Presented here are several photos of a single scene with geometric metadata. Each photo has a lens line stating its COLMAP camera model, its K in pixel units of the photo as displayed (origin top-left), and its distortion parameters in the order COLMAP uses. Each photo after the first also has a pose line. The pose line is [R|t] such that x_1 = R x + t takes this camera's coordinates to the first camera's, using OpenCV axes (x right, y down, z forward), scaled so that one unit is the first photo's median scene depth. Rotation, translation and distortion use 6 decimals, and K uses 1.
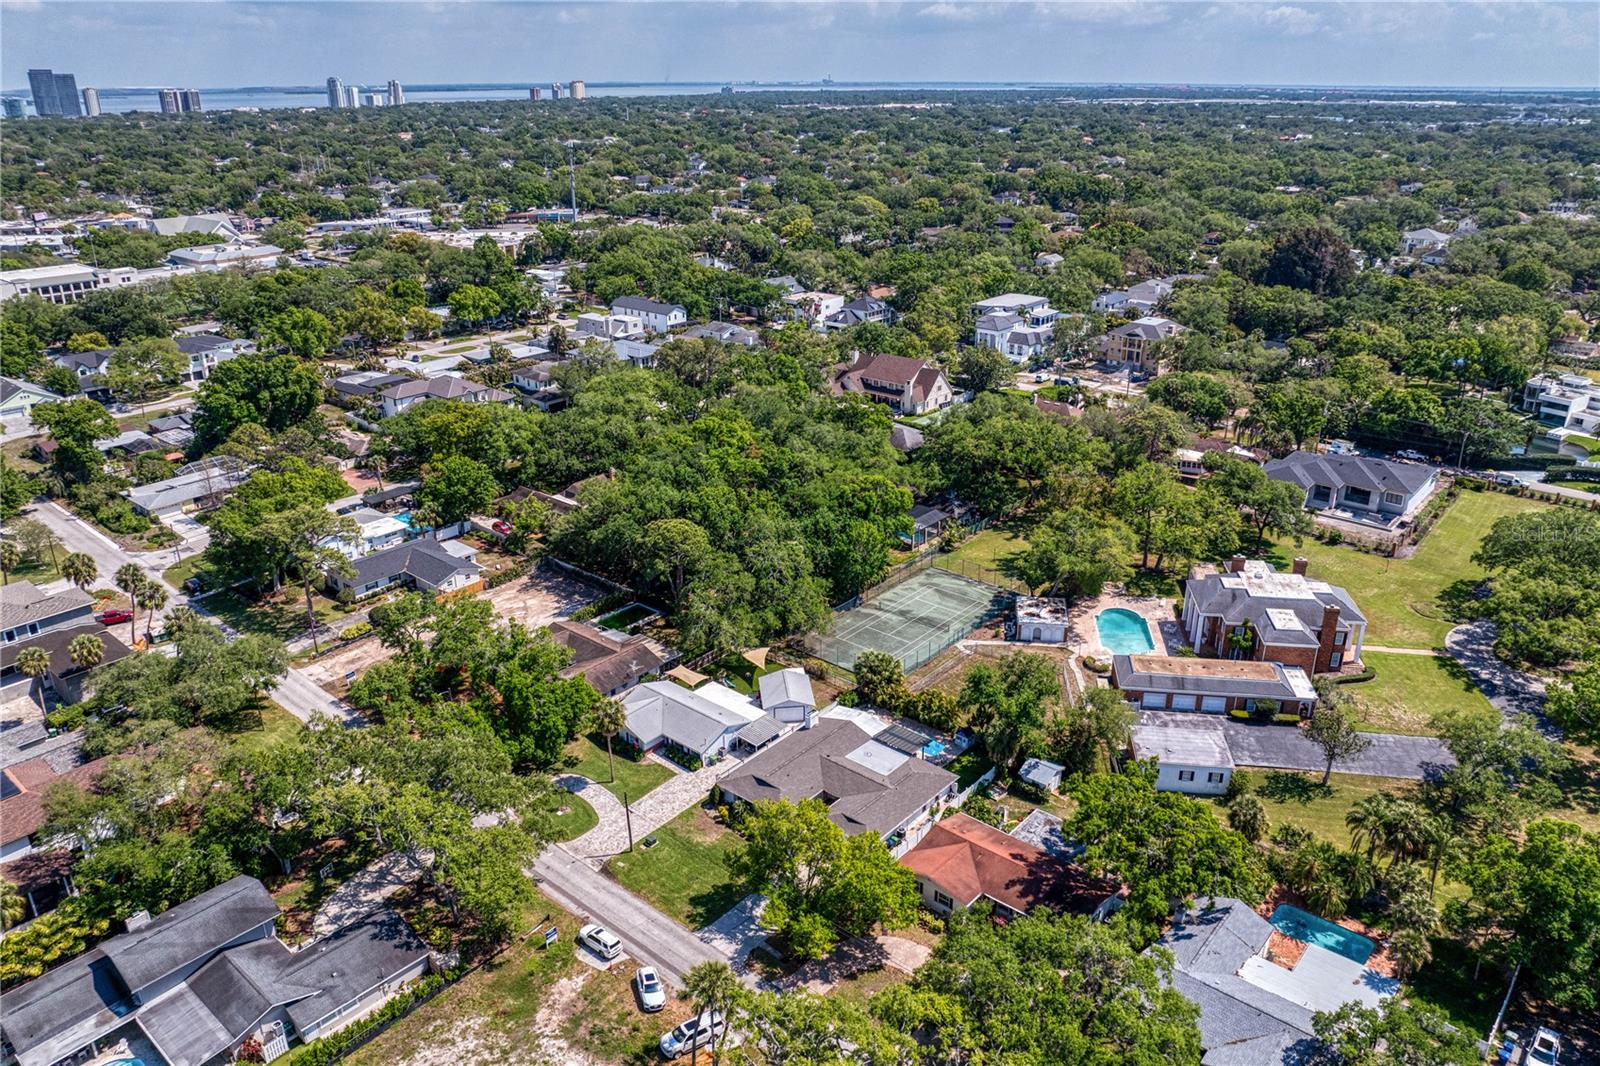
lens RADIAL K [[1136.6, 0, 805.6], [0, 1136.6, 491.4], [0, 0, 1]] dist [-0.013189, -0.044799]
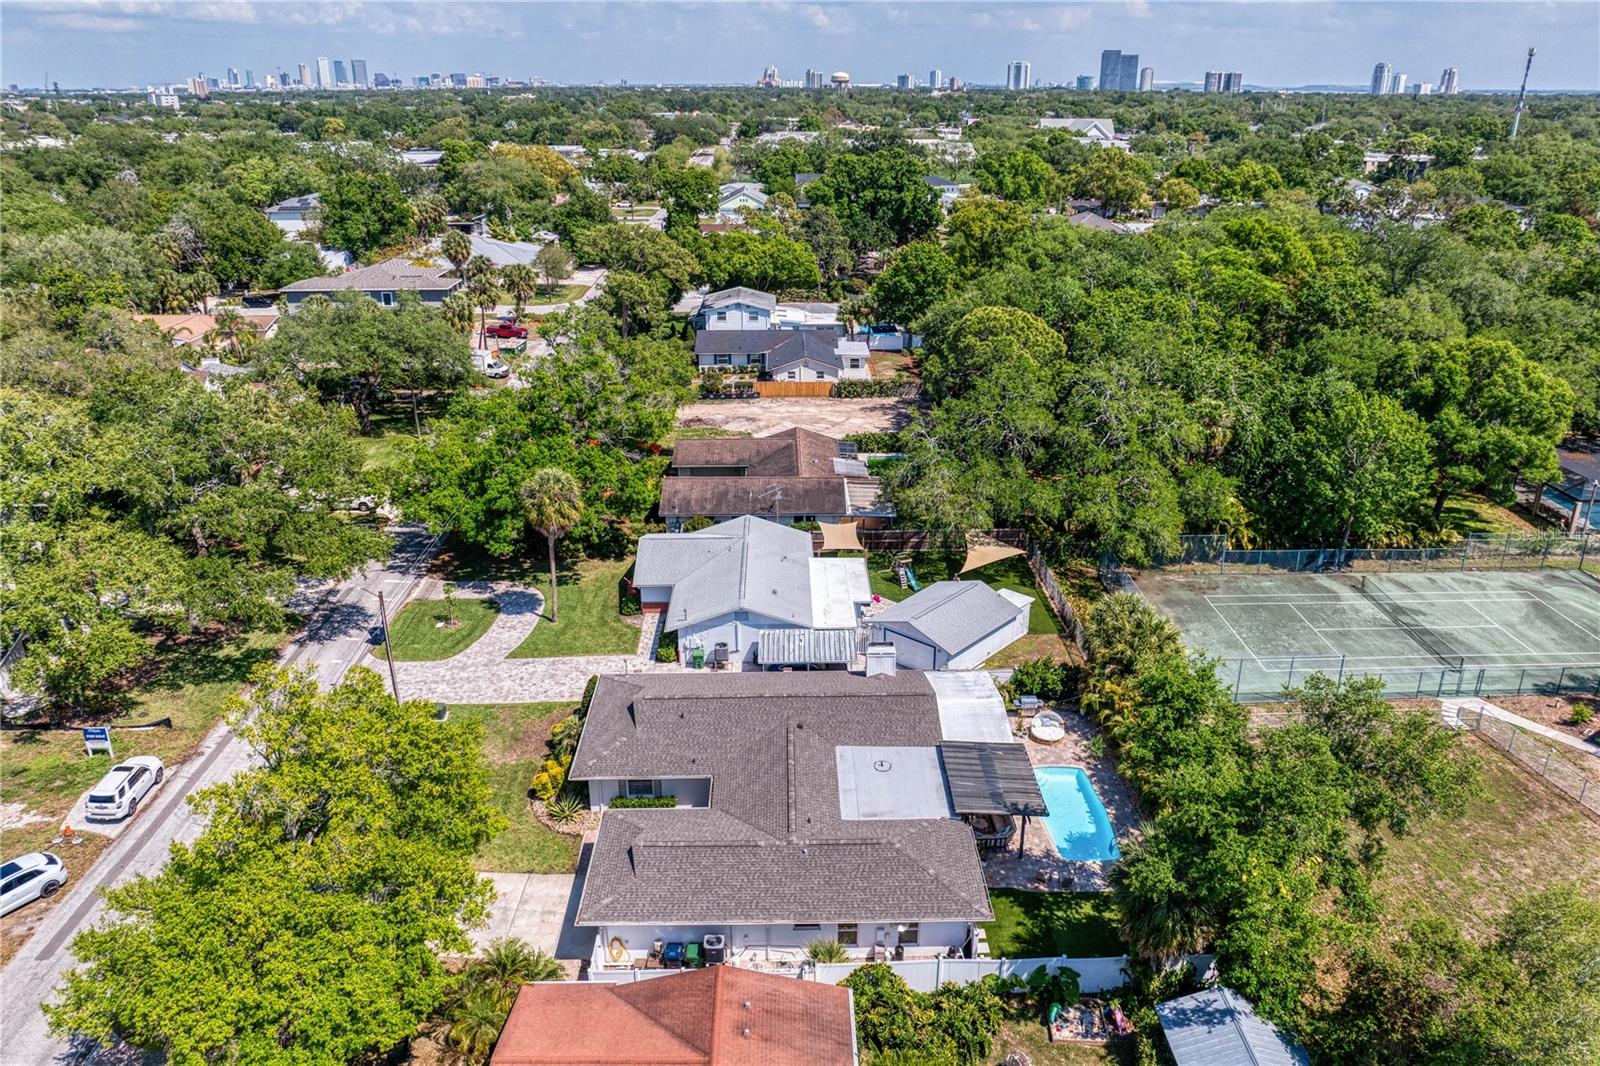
lens RADIAL K [[1126.2, 0, 805.0], [0, 1126.2, 486.3], [0, 0, 1]] dist [-0.007793, -0.005291]
pose [[0.667560, 0.256555, -0.698958, 0.253313], [-0.257826, 0.960332, 0.106249, 0.081713], [0.698491, 0.109282, 0.707226, 0.574198]]
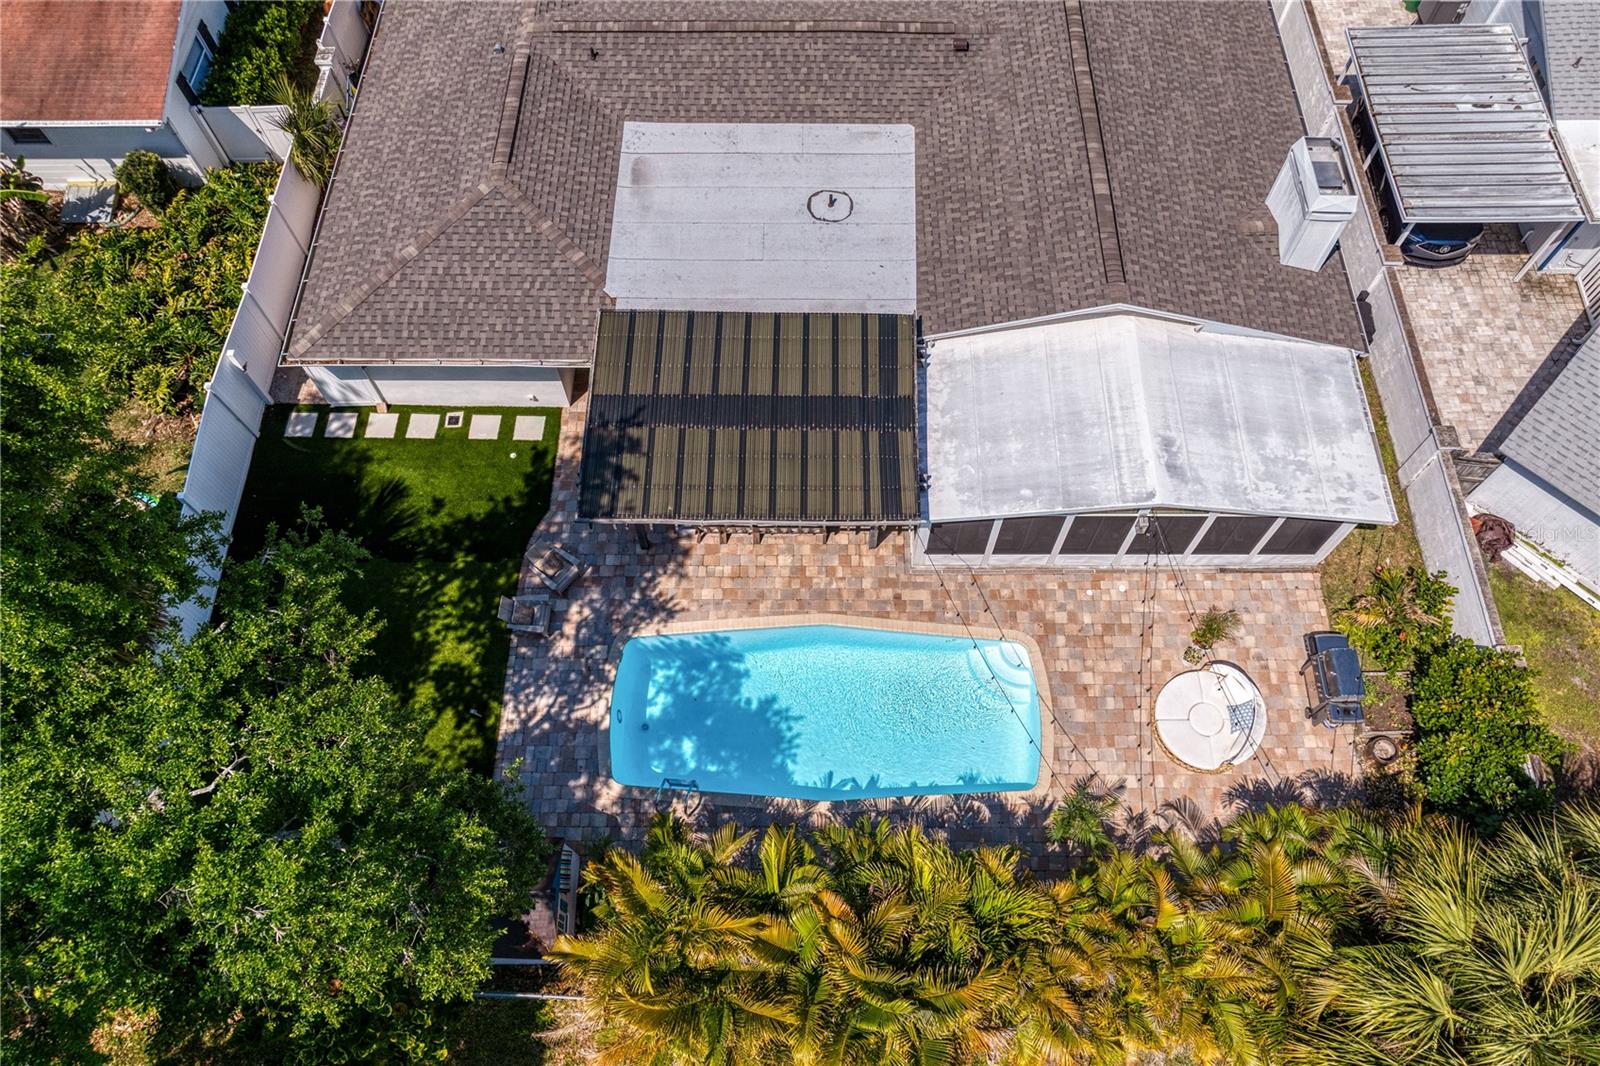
lens RADIAL K [[1126.2, 0, 805.0], [0, 1126.2, 486.3], [0, 0, 1]] dist [-0.007793, -0.005291]
pose [[-0.766697, 0.580739, -0.273712, 0.110255], [-0.194177, 0.196610, 0.961062, 0.067197], [0.611941, 0.789991, -0.037973, 0.878640]]
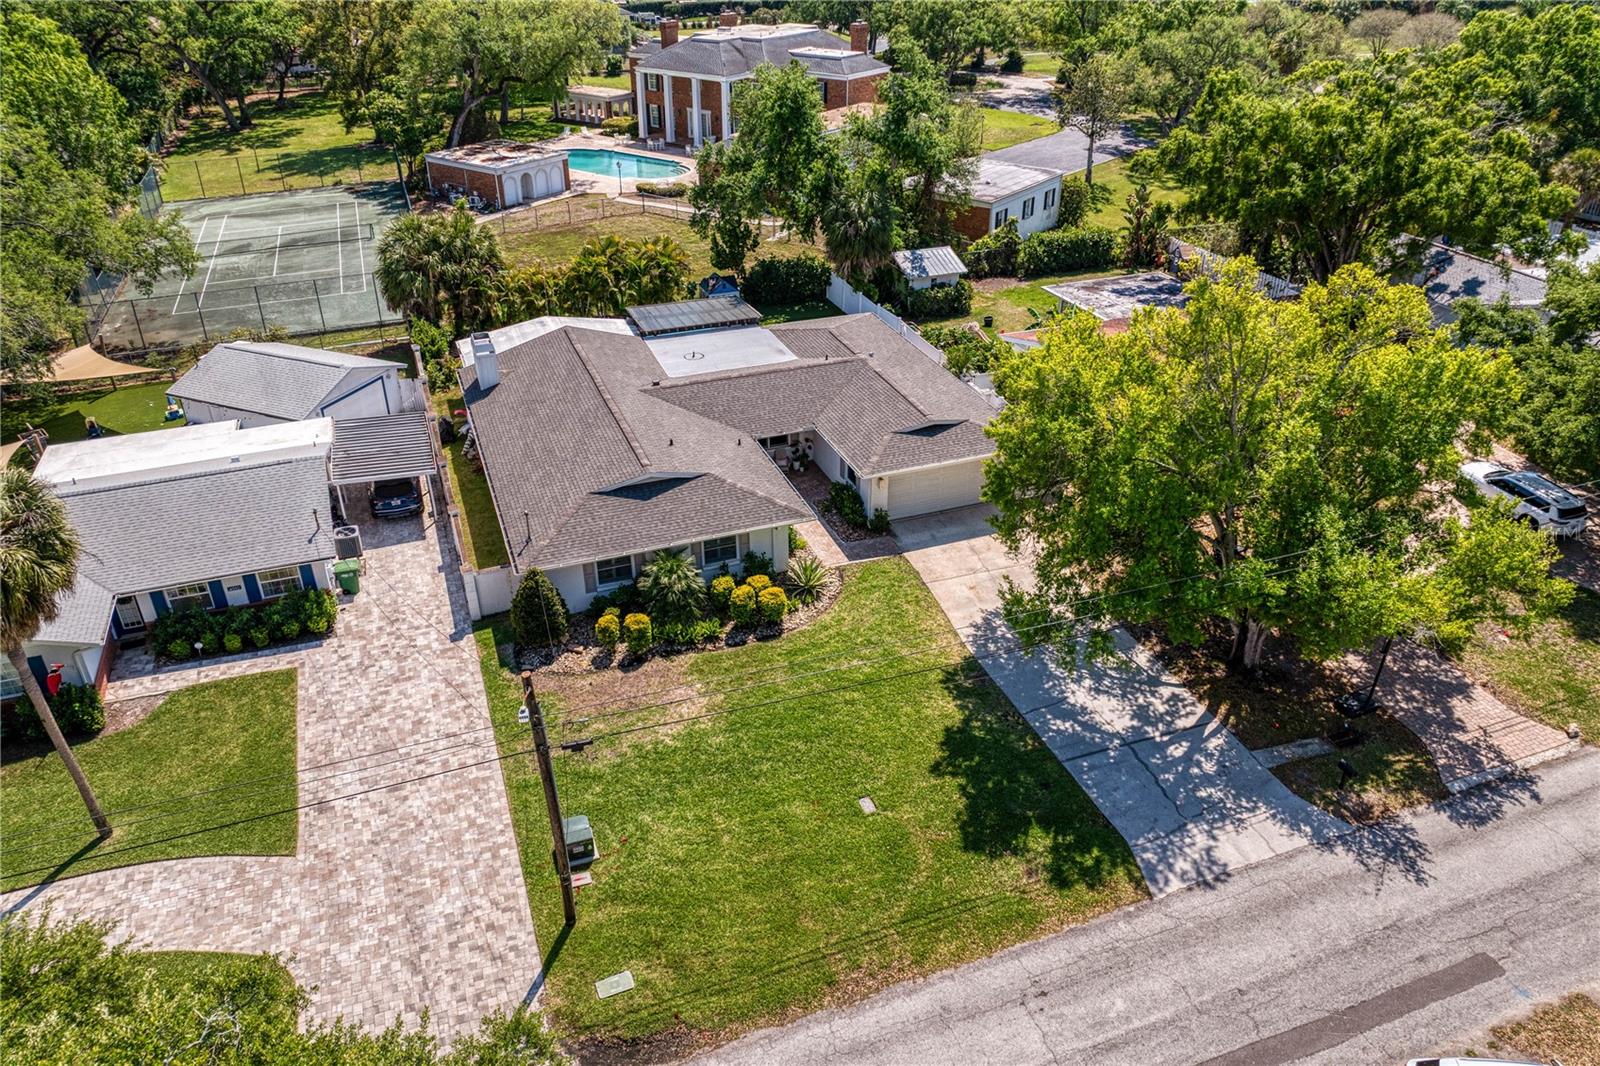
lens RADIAL K [[1136.6, 0, 805.6], [0, 1136.6, 491.4], [0, 0, 1]] dist [-0.013189, -0.044799]
pose [[0.483548, -0.411273, 0.772681, -0.209781], [0.299782, 0.907170, 0.295251, 0.144207], [-0.822382, 0.088868, 0.561952, 0.640124]]
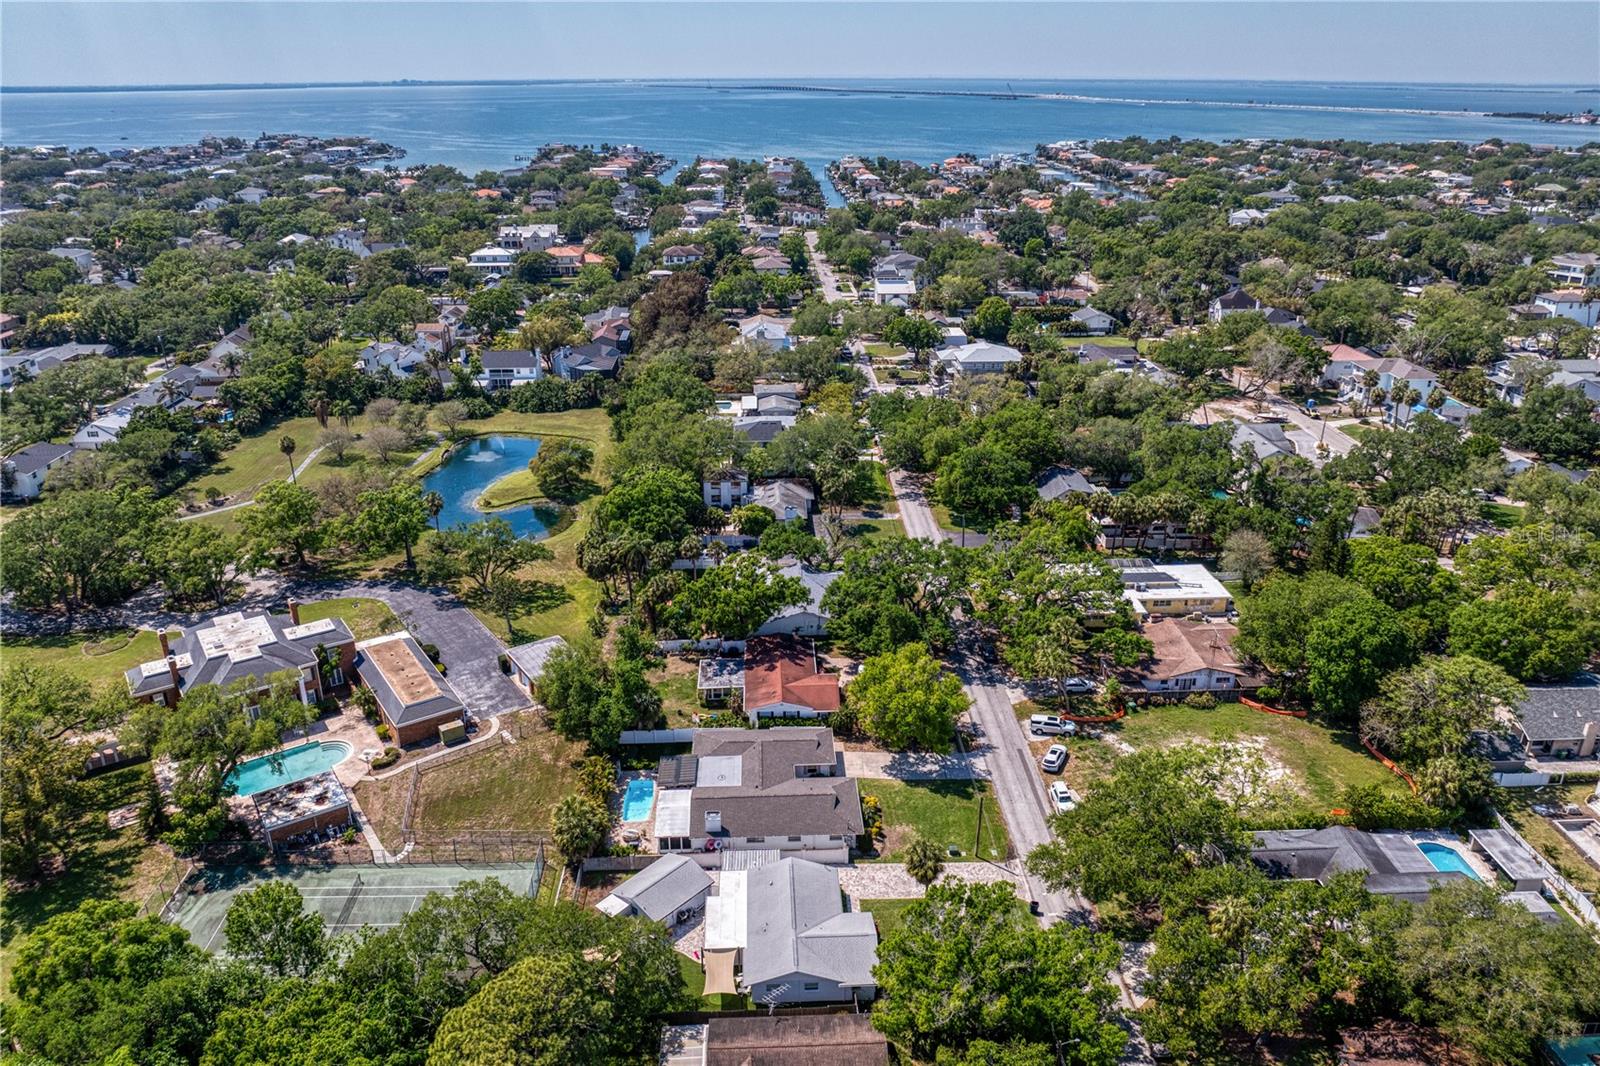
lens RADIAL K [[1136.6, 0, 805.6], [0, 1136.6, 491.4], [0, 0, 1]] dist [-0.013189, -0.044799]
pose [[-0.681263, -0.250268, 0.687930, -0.508402], [0.251349, 0.802643, 0.540914, -0.399100], [-0.687535, 0.541414, -0.483906, 1.093071]]
